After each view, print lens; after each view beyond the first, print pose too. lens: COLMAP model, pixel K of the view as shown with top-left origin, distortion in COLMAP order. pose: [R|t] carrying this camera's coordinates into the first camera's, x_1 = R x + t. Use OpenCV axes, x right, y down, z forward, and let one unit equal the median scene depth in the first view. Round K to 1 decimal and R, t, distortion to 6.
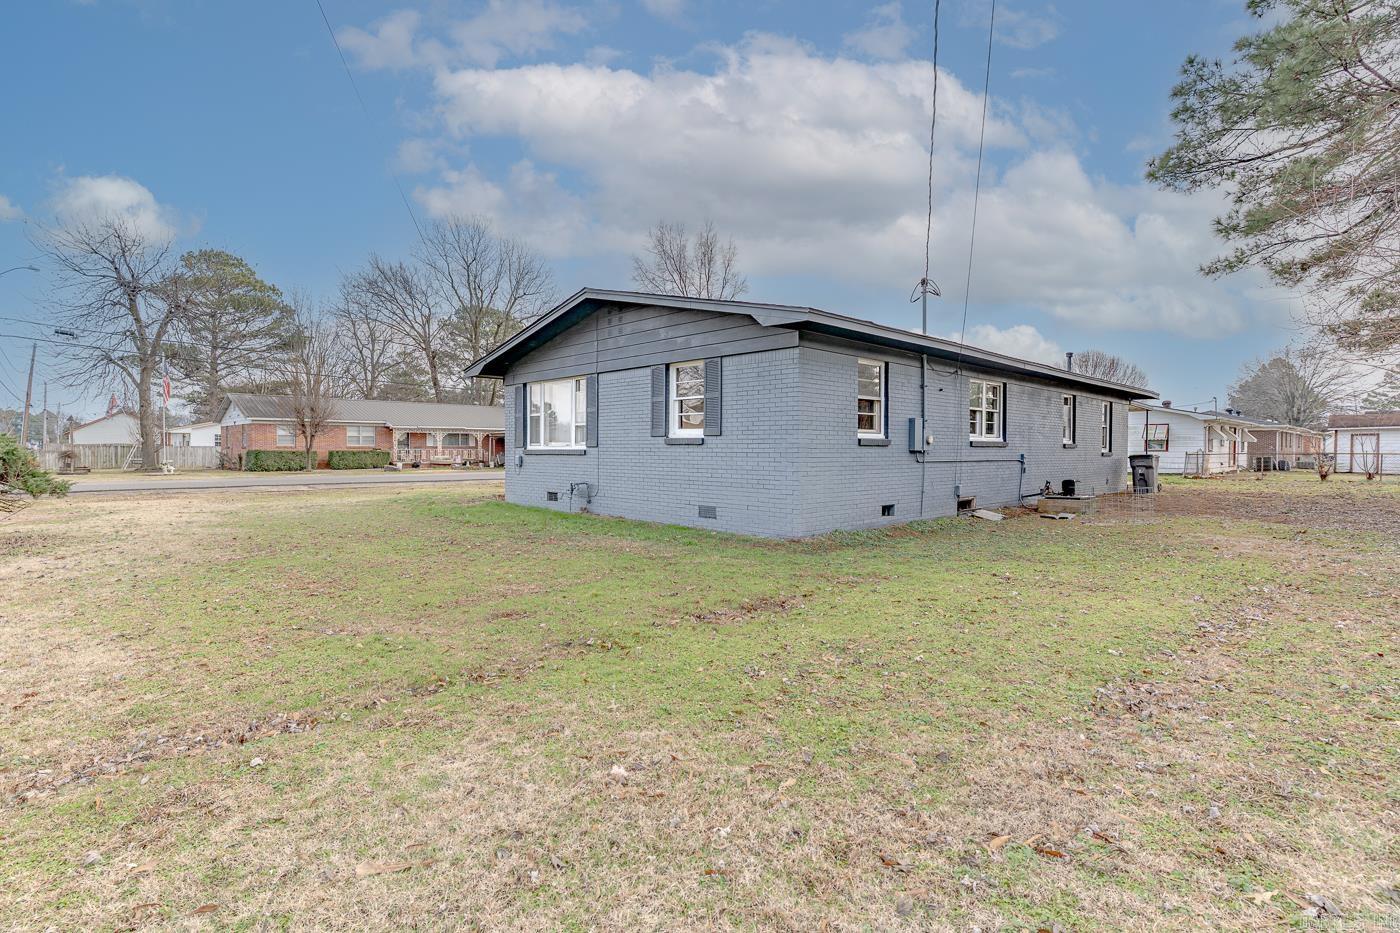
lens RADIAL K [[704.4, 0, 685.1], [0, 704.4, 447.3], [0, 0, 1]] dist [-0.000696, 0.000017]
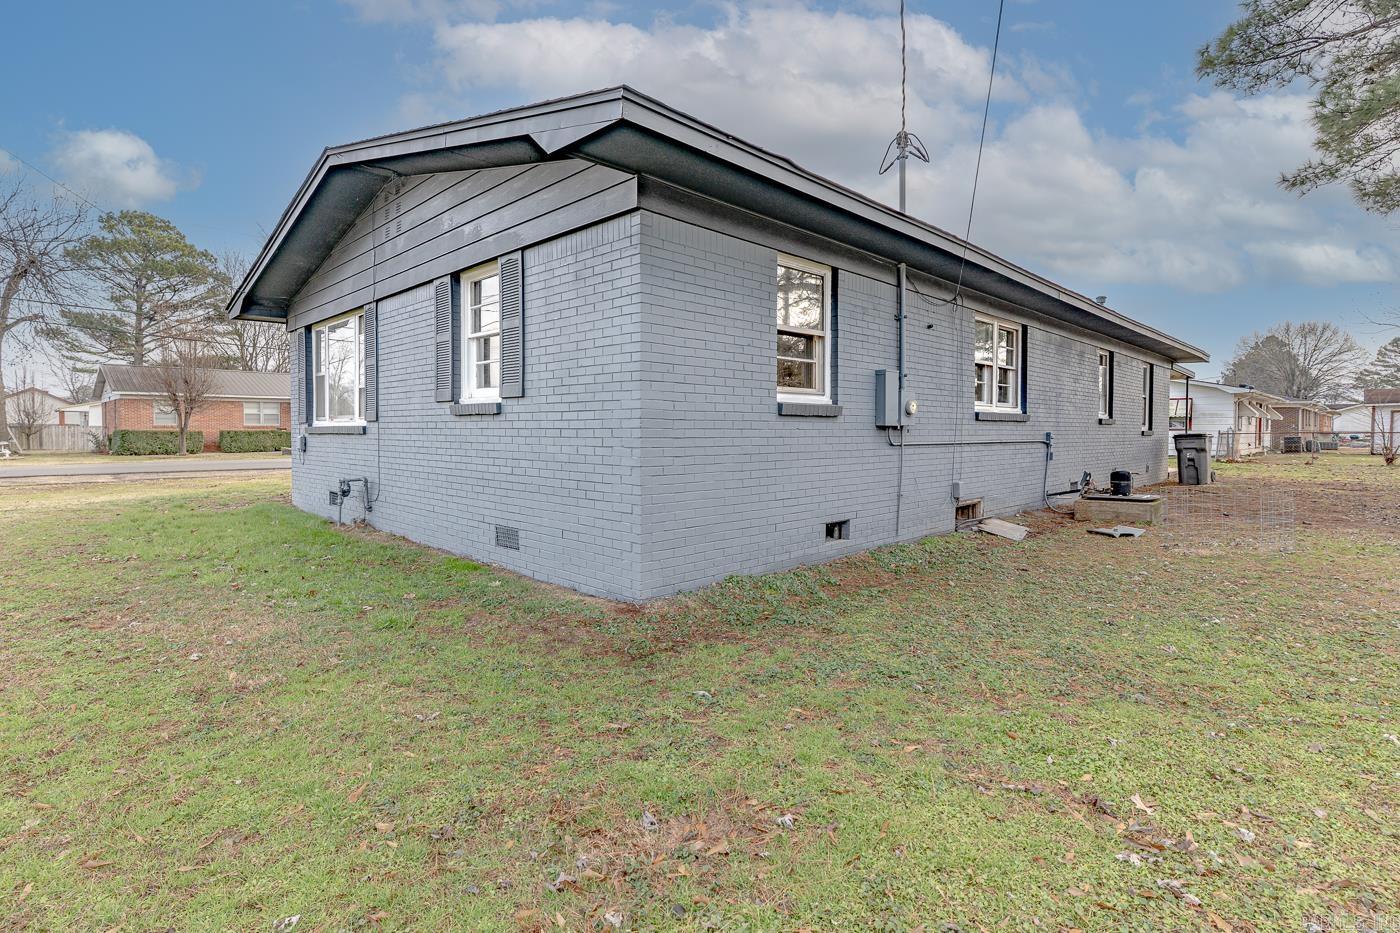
lens RADIAL K [[684.2, 0, 698.5], [0, 684.2, 433.9], [0, 0, 1]] dist [-0.001340, -0.000203]
pose [[0.999747, -0.001302, 0.022435, 0.133118], [0.001117, 0.999965, 0.008288, 0.005476], [-0.022445, -0.008261, 0.999714, 0.366460]]
